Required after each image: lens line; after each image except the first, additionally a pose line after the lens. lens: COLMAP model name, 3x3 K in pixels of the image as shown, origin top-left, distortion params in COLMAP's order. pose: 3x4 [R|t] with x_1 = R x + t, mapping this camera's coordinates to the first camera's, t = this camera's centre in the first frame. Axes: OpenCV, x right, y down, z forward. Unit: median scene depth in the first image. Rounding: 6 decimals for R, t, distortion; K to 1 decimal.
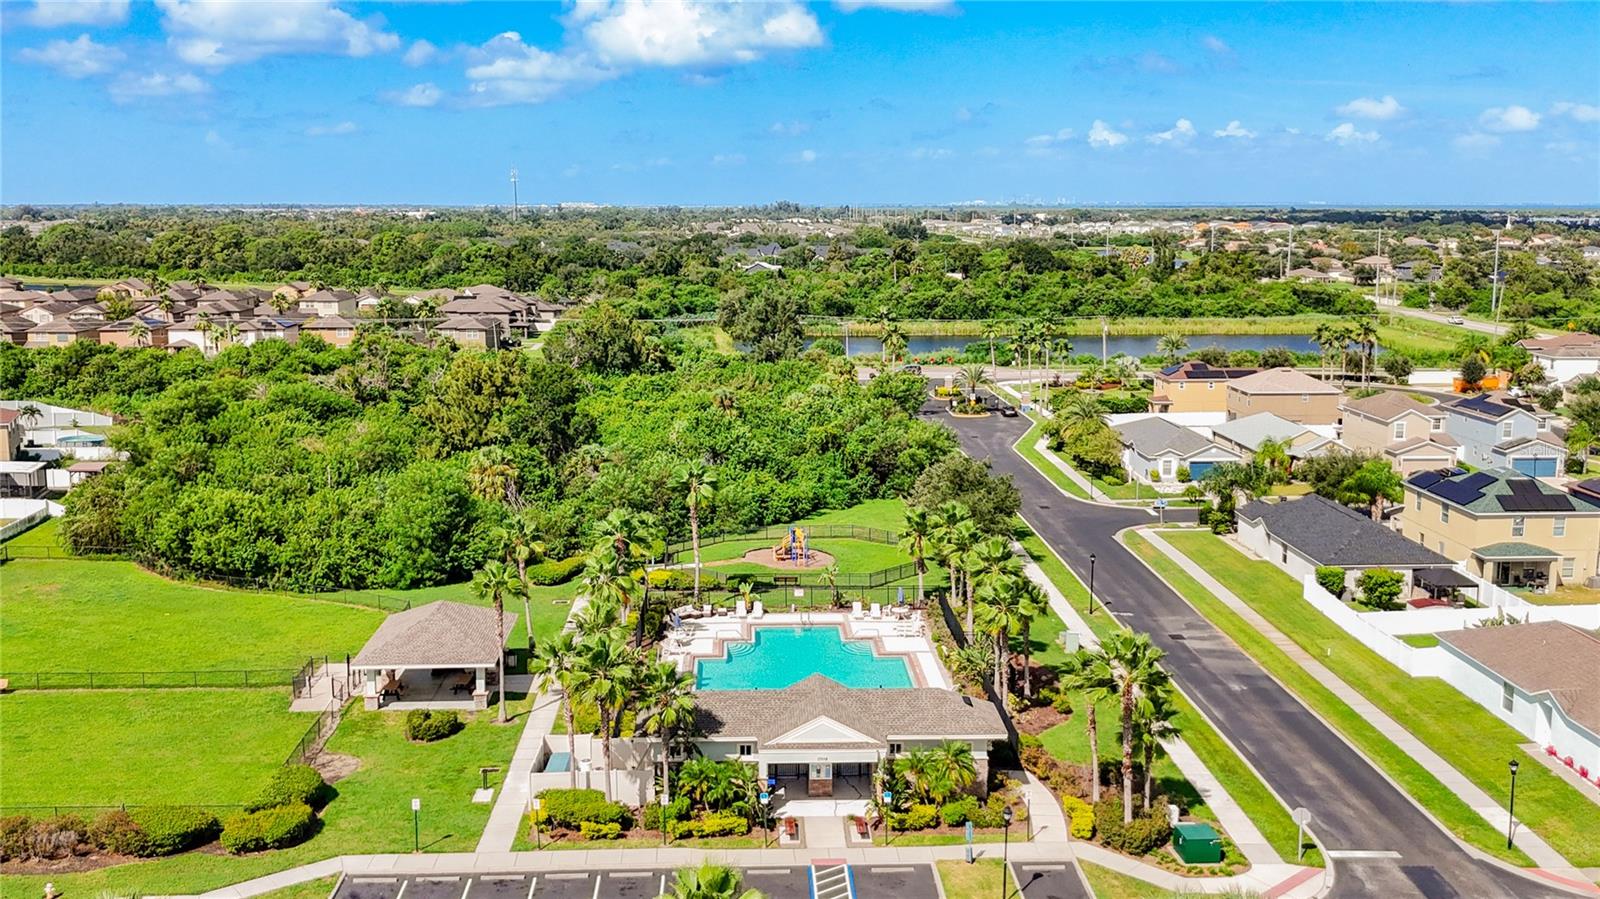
lens RADIAL K [[1257.4, 0, 806.3], [0, 1257.4, 453.4], [0, 0, 1]] dist [0.028388, -0.006749]
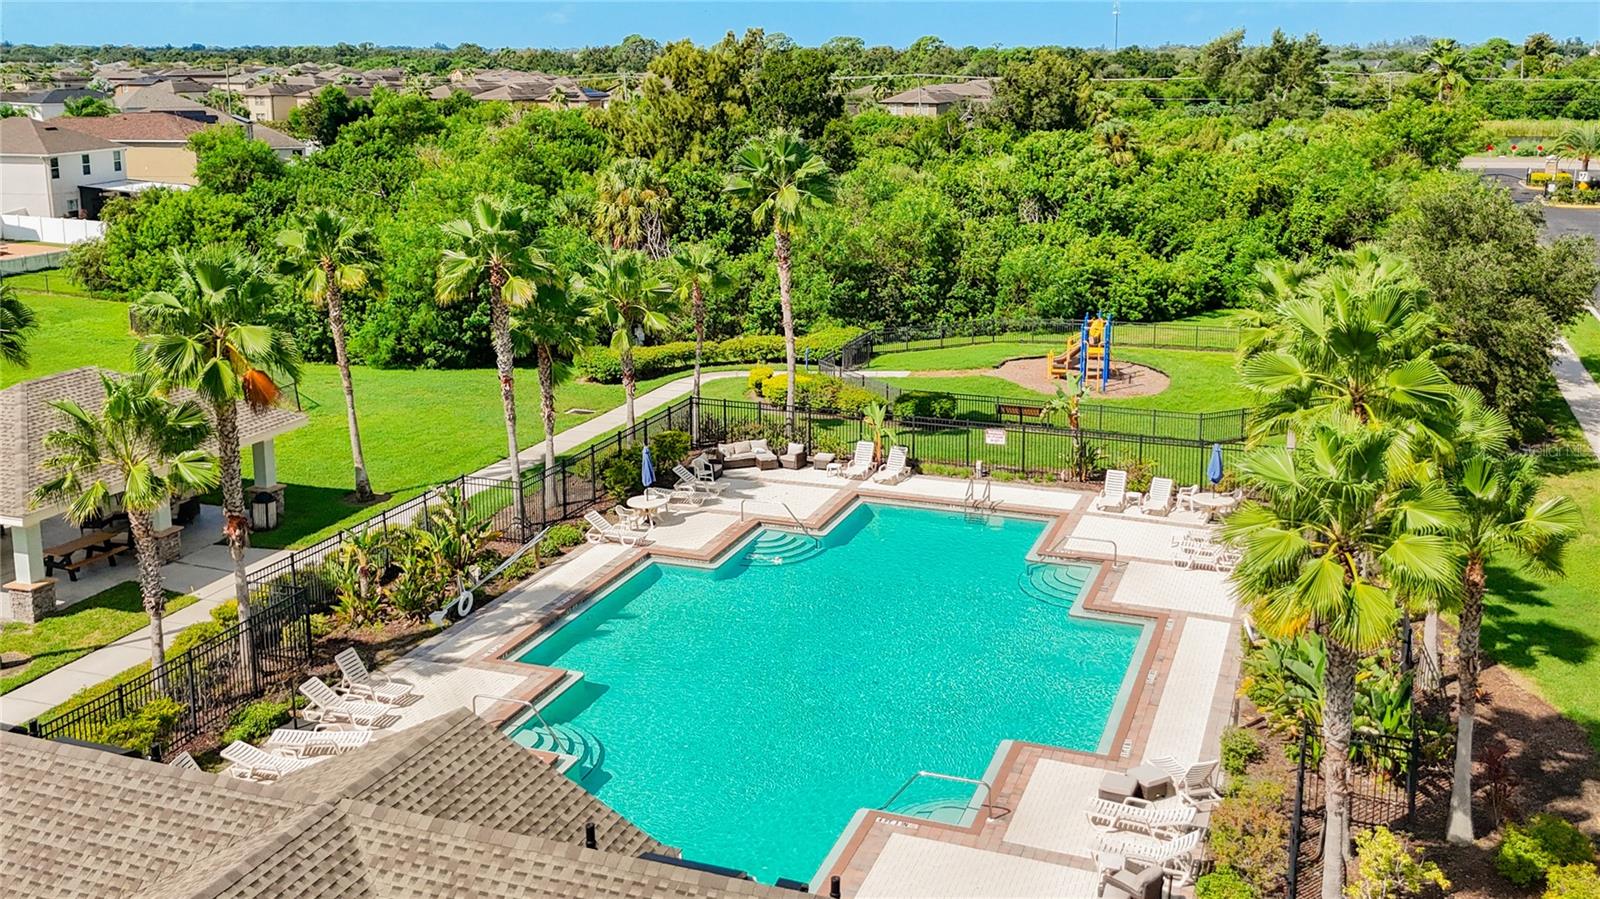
lens RADIAL K [[1413.1, 0, 787.8], [0, 1413.1, 440.2], [0, 0, 1]] dist [0.019100, -0.007523]
pose [[0.923633, 0.098044, -0.370527, 0.089445], [-0.055019, 0.990633, 0.124978, 0.041056], [0.379309, -0.095048, 0.920375, 0.393941]]
